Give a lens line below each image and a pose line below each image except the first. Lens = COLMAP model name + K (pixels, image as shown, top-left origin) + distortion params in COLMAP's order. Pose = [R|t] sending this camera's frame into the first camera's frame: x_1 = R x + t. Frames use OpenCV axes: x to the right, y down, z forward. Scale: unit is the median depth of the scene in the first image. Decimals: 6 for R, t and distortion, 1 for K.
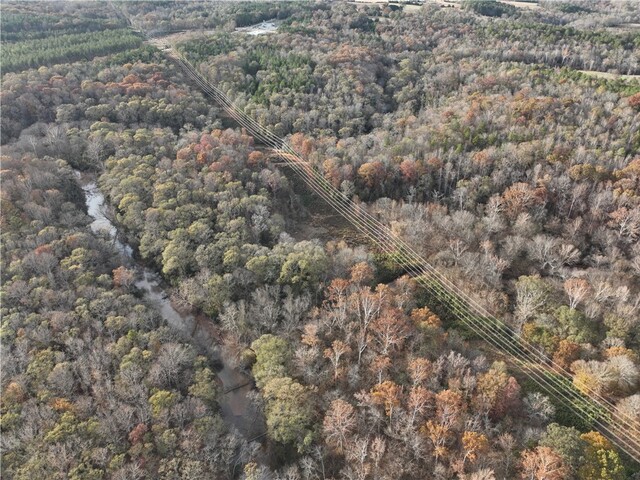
lens RADIAL K [[460.4, 0, 318.2], [0, 460.4, 239.0], [0, 0, 1]] dist [-0.005607, 0.018093]
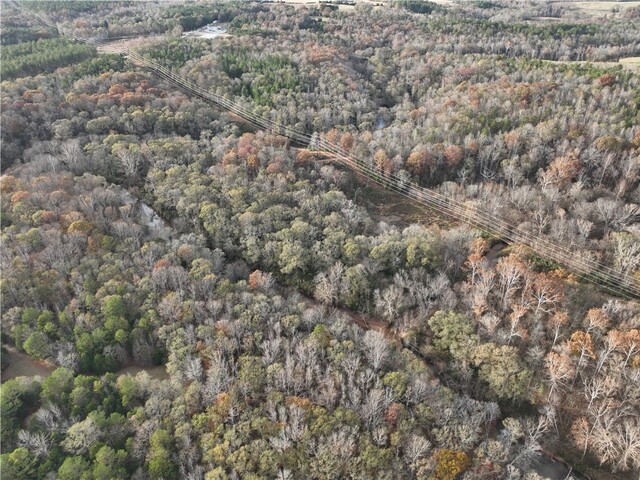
lens RADIAL K [[460.4, 0, 321.2], [0, 460.4, 238.0], [0, 0, 1]] dist [-0.005607, 0.018093]
pose [[0.976768, -0.116065, 0.180145, -0.247620], [0.116740, 0.993139, 0.006886, -0.000599], [-0.179708, 0.014304, 0.983616, -0.003295]]
